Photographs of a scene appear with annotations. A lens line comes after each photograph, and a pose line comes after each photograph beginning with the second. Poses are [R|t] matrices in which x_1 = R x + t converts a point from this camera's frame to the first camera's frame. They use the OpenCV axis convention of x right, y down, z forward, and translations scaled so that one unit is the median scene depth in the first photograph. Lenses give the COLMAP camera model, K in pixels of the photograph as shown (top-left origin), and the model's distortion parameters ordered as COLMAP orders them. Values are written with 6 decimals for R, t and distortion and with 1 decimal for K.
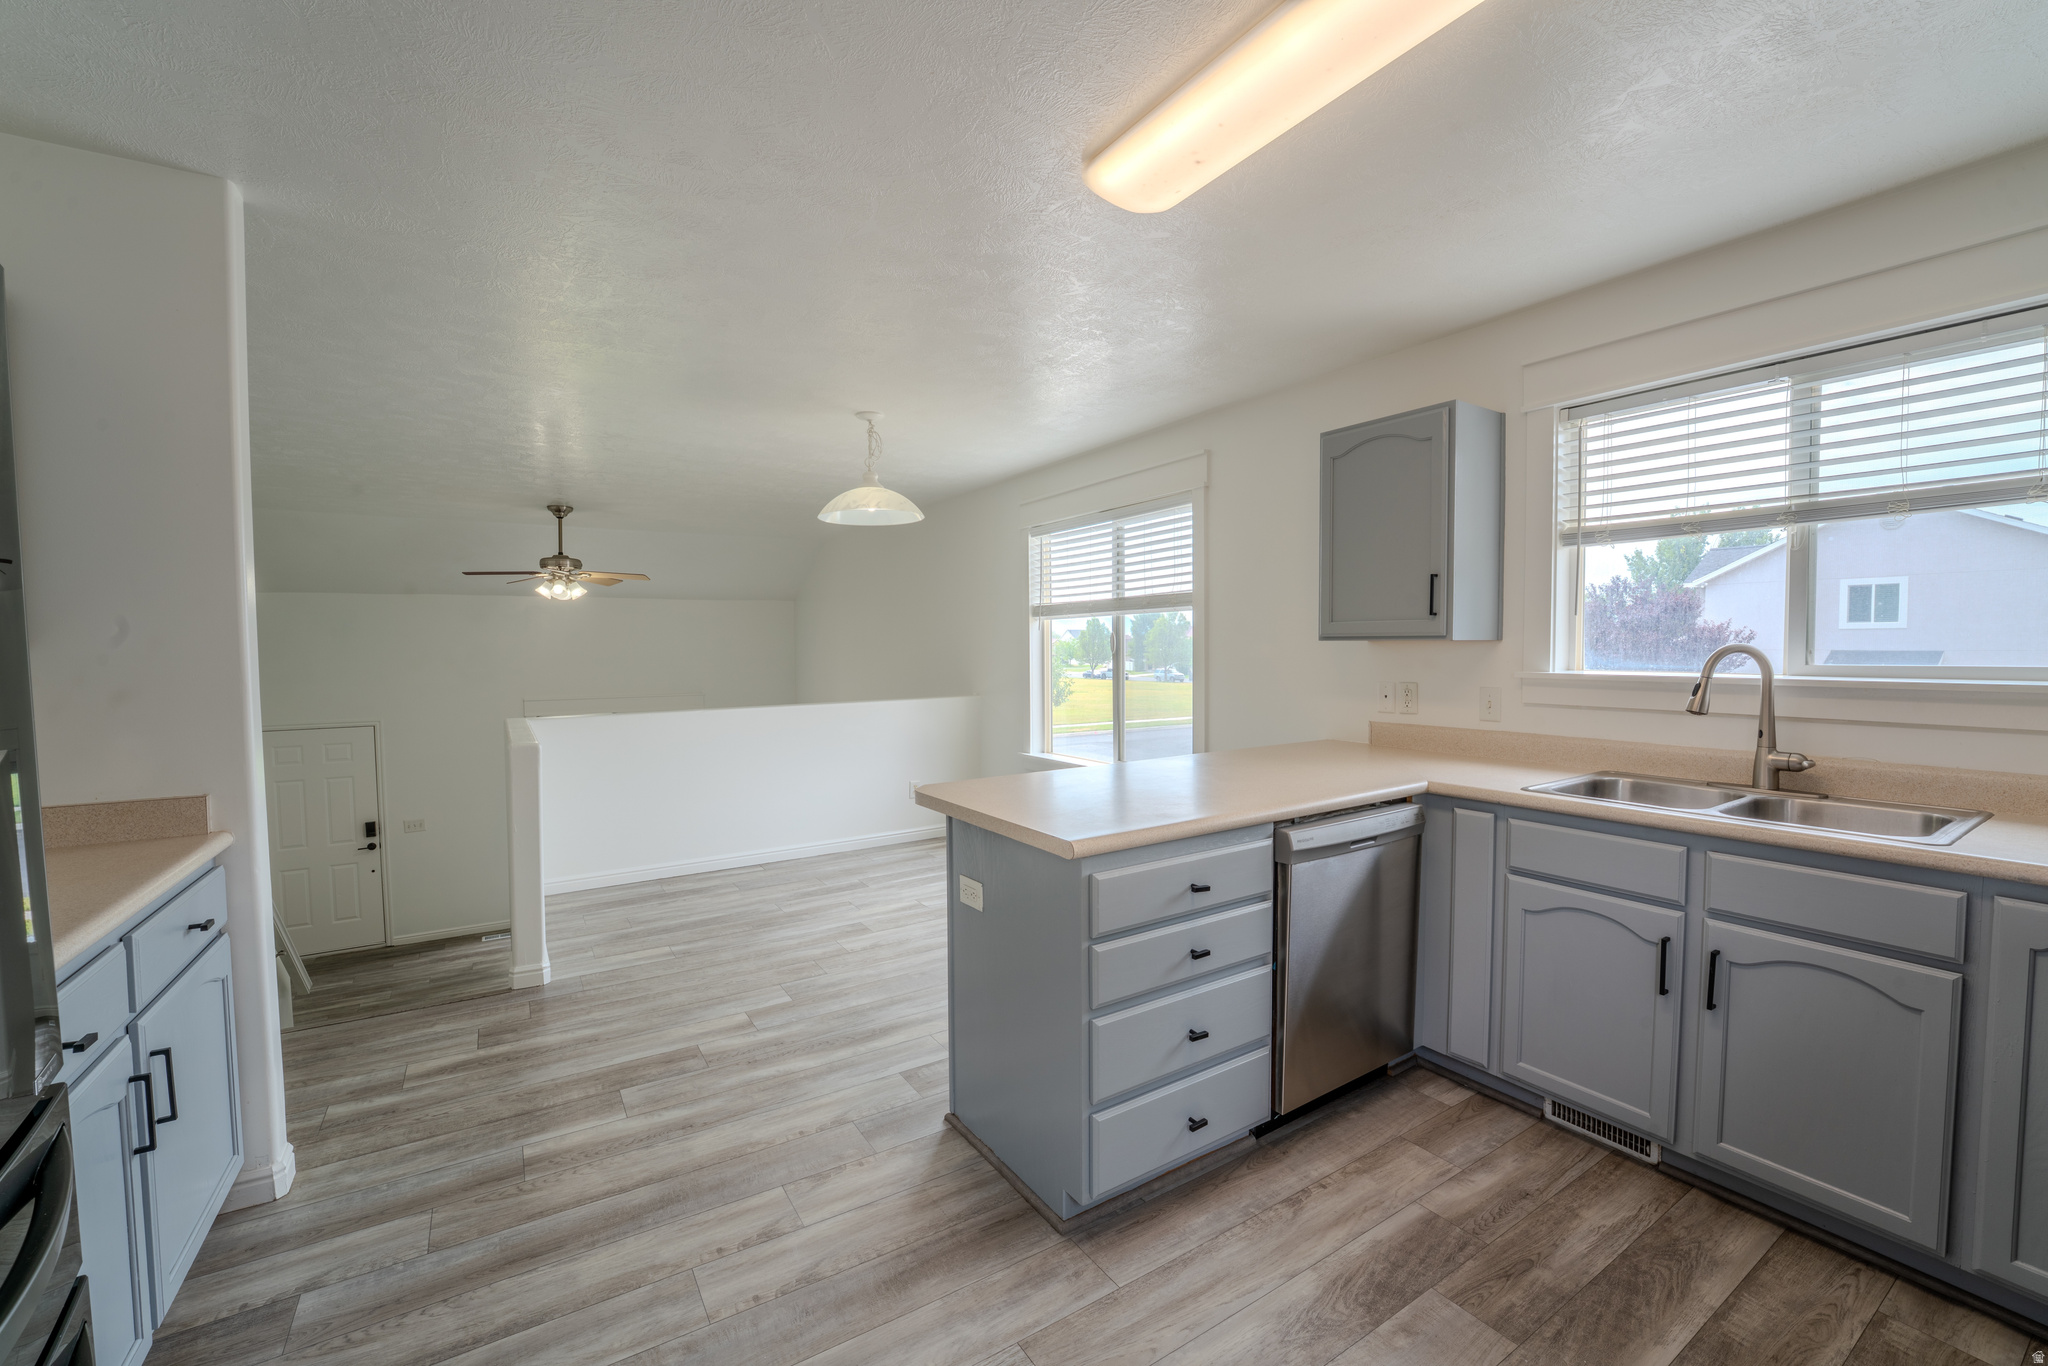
lens RADIAL K [[835.1, 0, 1025.7], [0, 835.1, 678.5], [0, 0, 1]] dist [-0.027146, 0.000697]
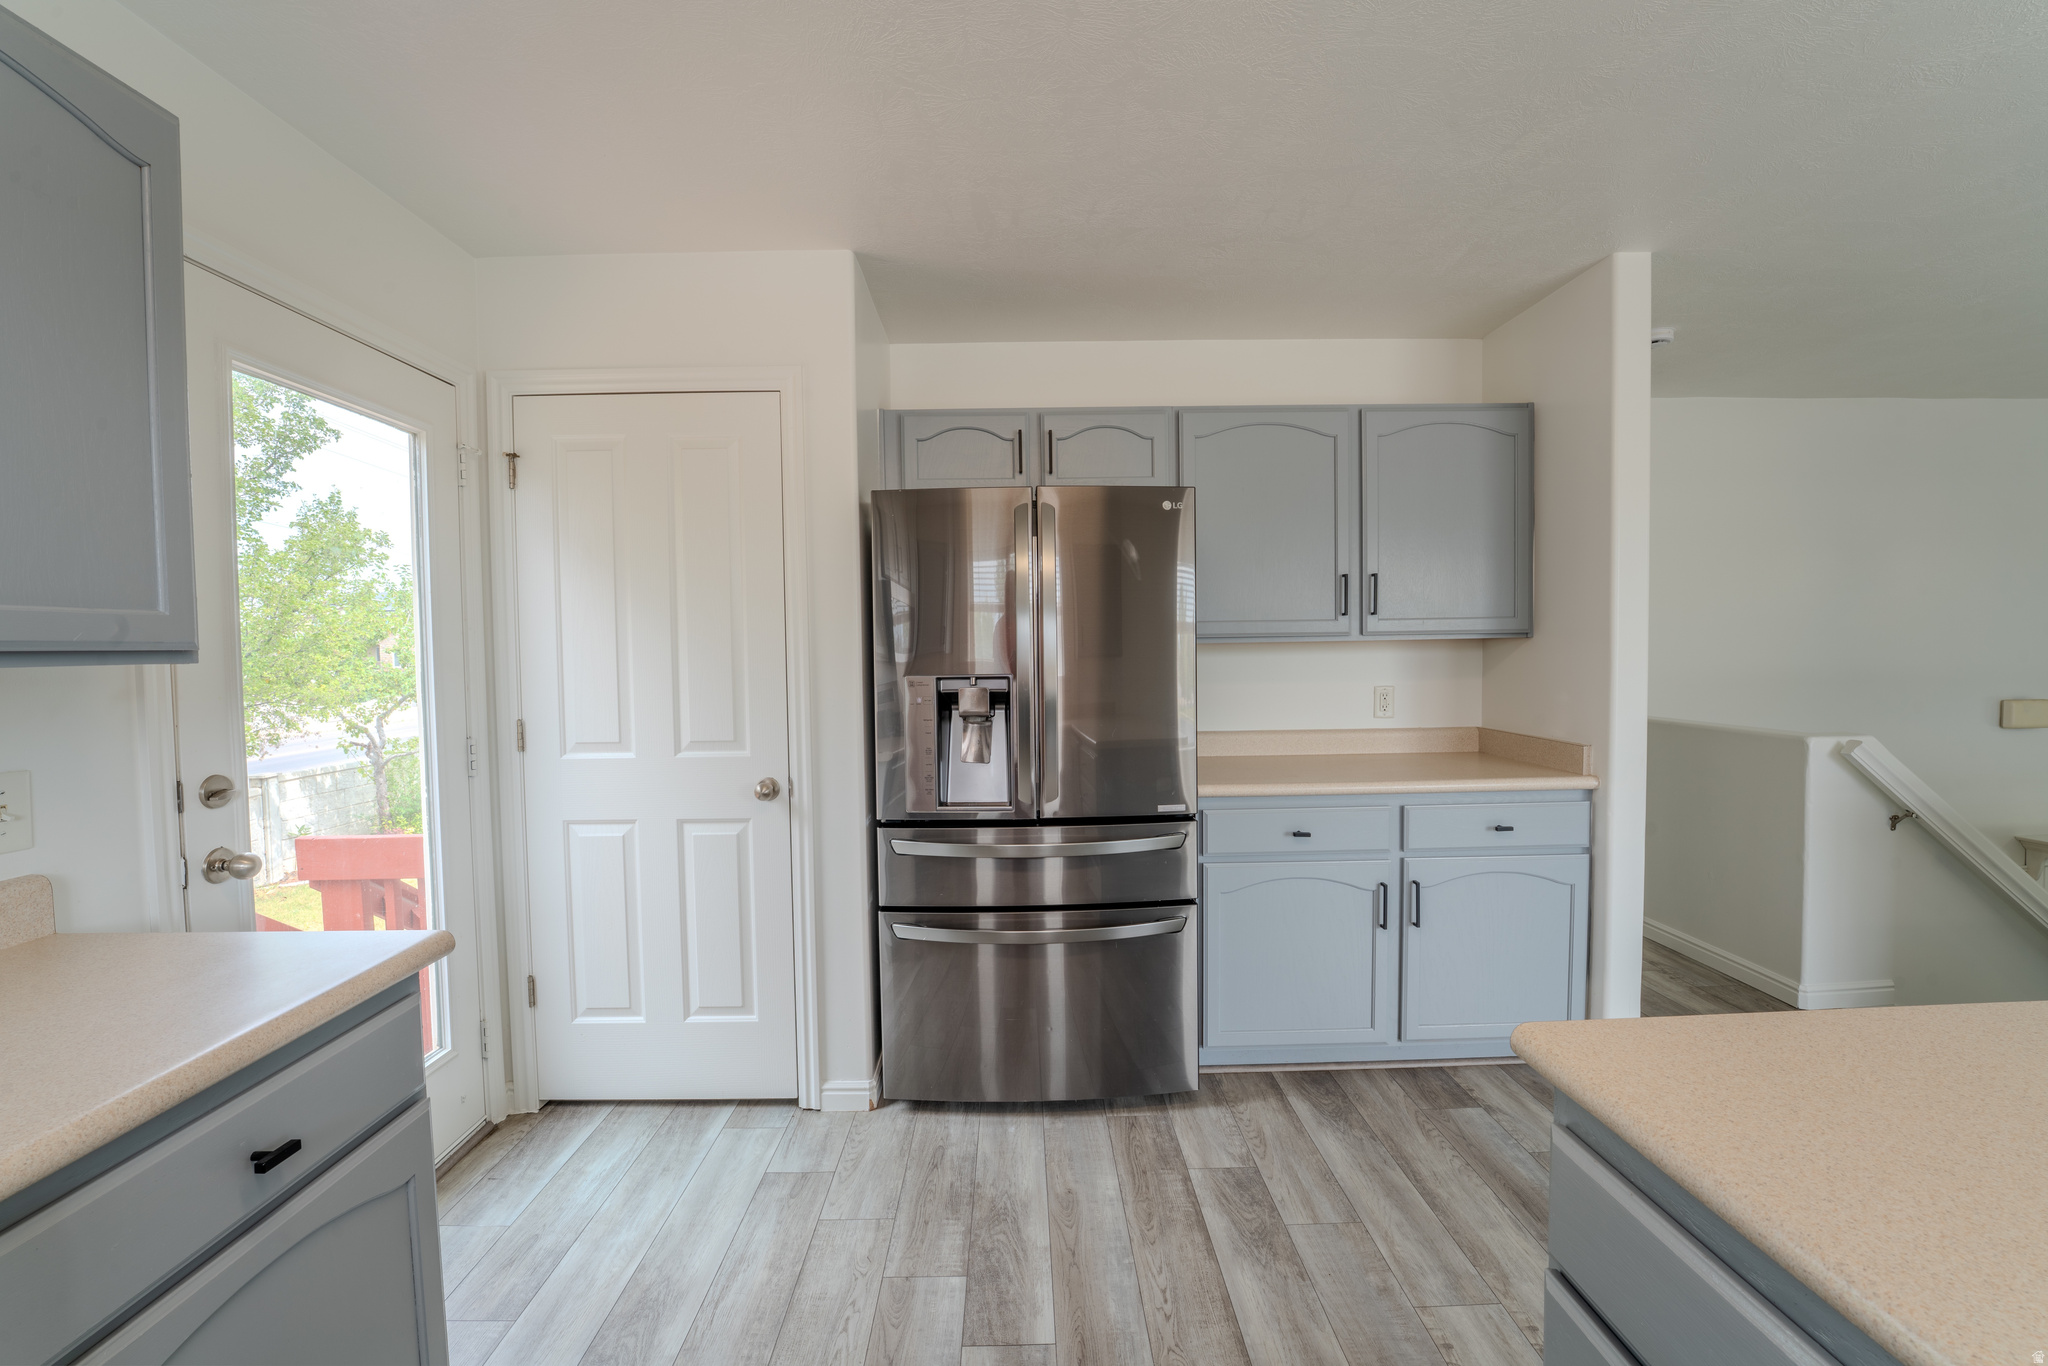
lens RADIAL K [[835.1, 0, 1025.7], [0, 835.1, 678.5], [0, 0, 1]] dist [-0.027146, 0.000697]
pose [[-0.530435, 0.050882, -0.846197, 0.478890], [-0.010112, 0.997746, 0.066333, -0.035221], [0.847665, 0.043742, -0.528725, 0.763906]]
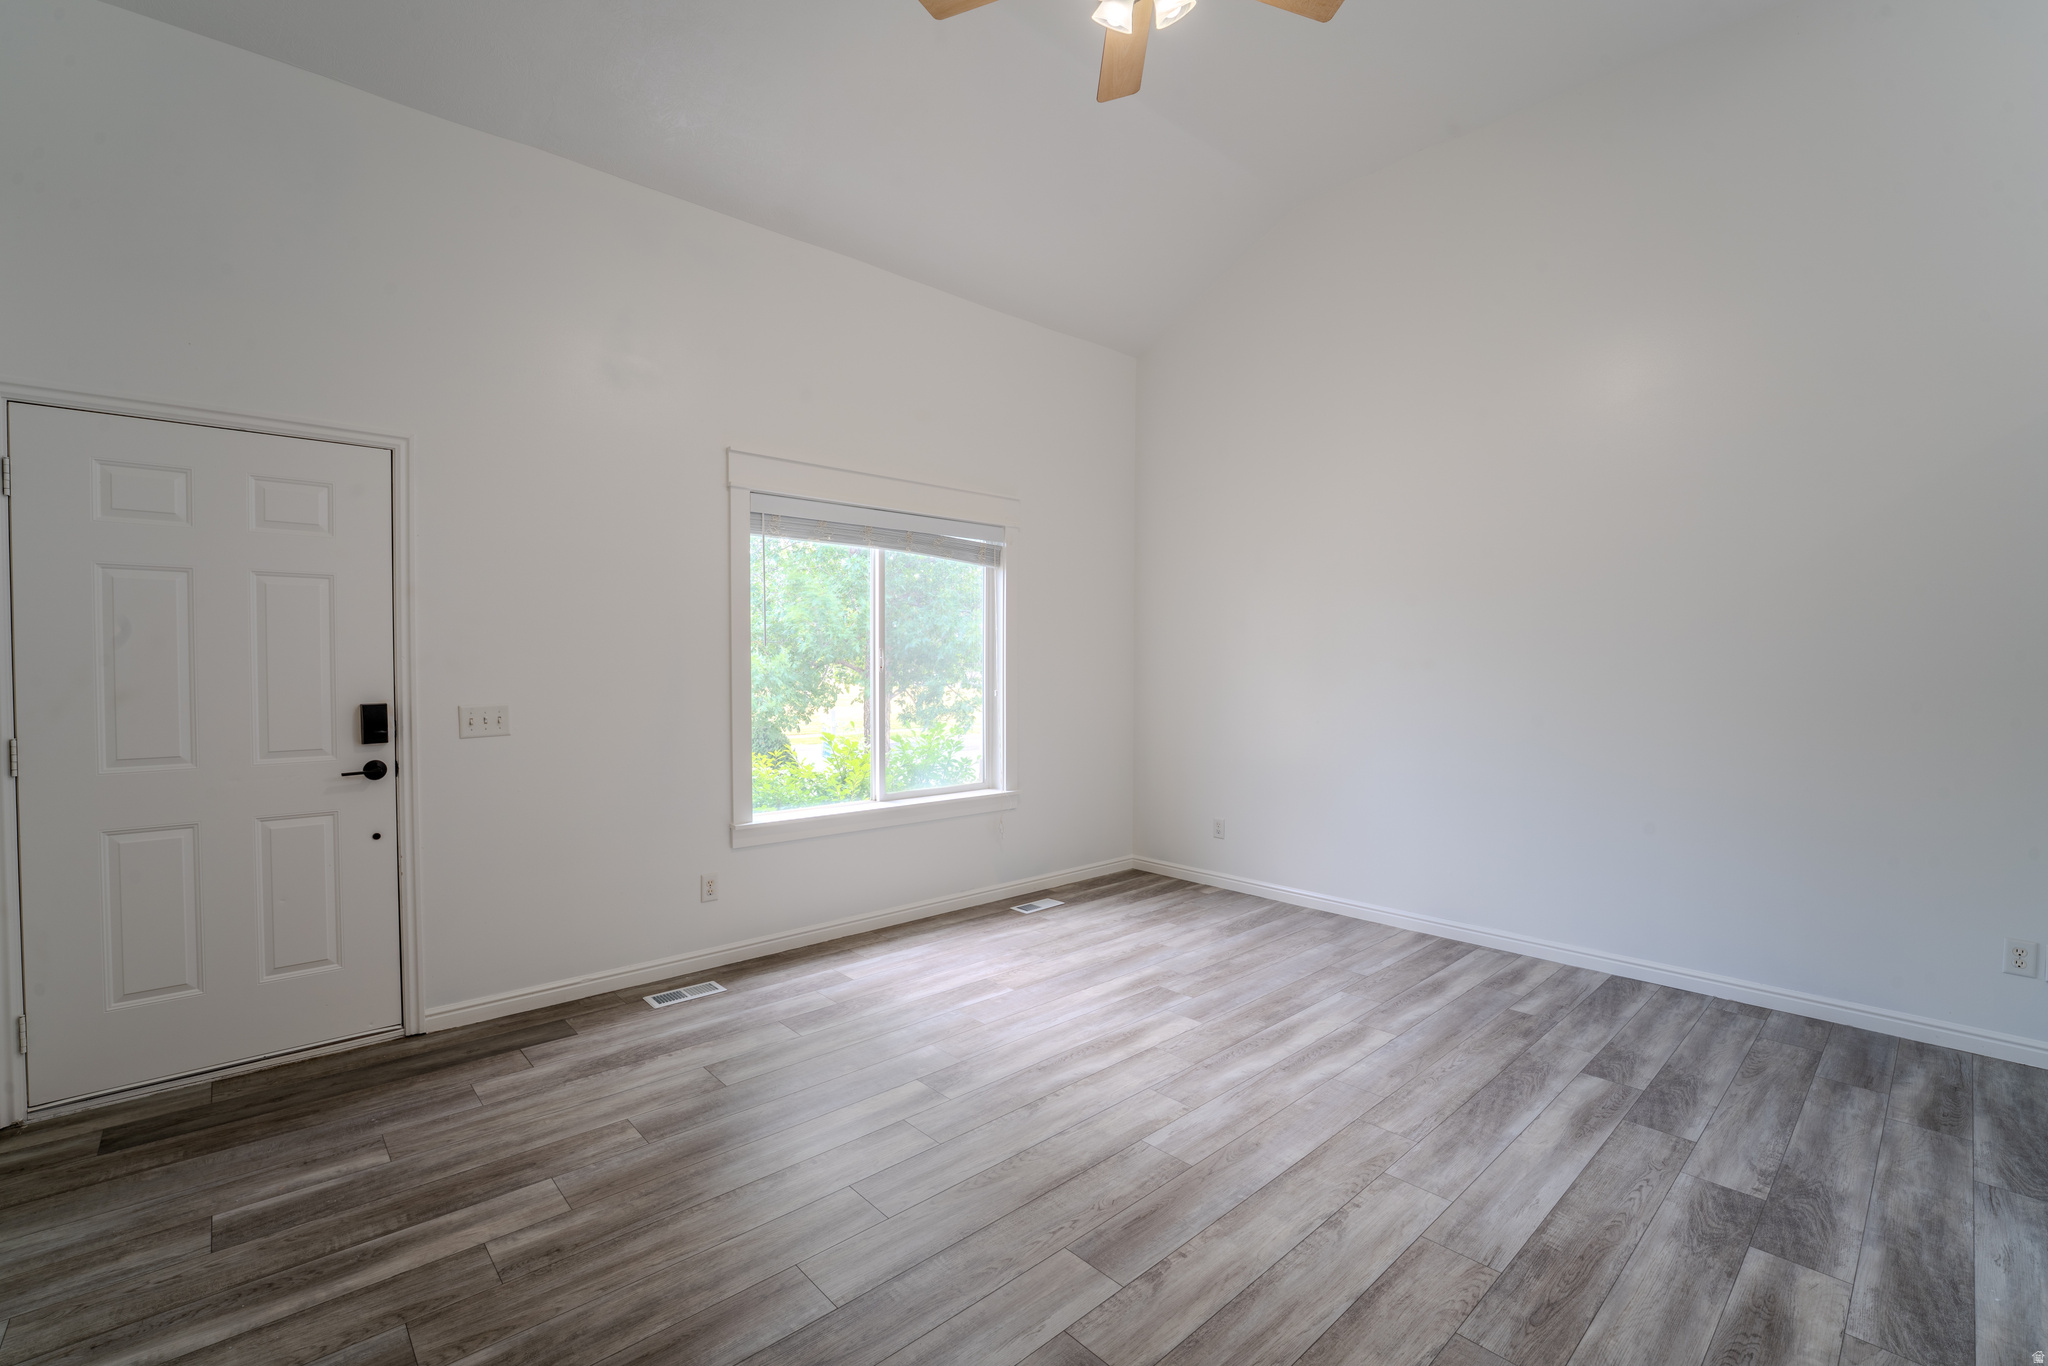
lens RADIAL K [[889.1, 0, 1027.6], [0, 889.1, 679.6], [0, 0, 1]] dist [-0.023091, 0.004222]
pose [[0.984297, 0.009109, 0.176285, -1.886256], [-0.005699, 0.999787, -0.019840, 0.556735], [-0.176429, 0.018523, 0.984139, 1.809898]]
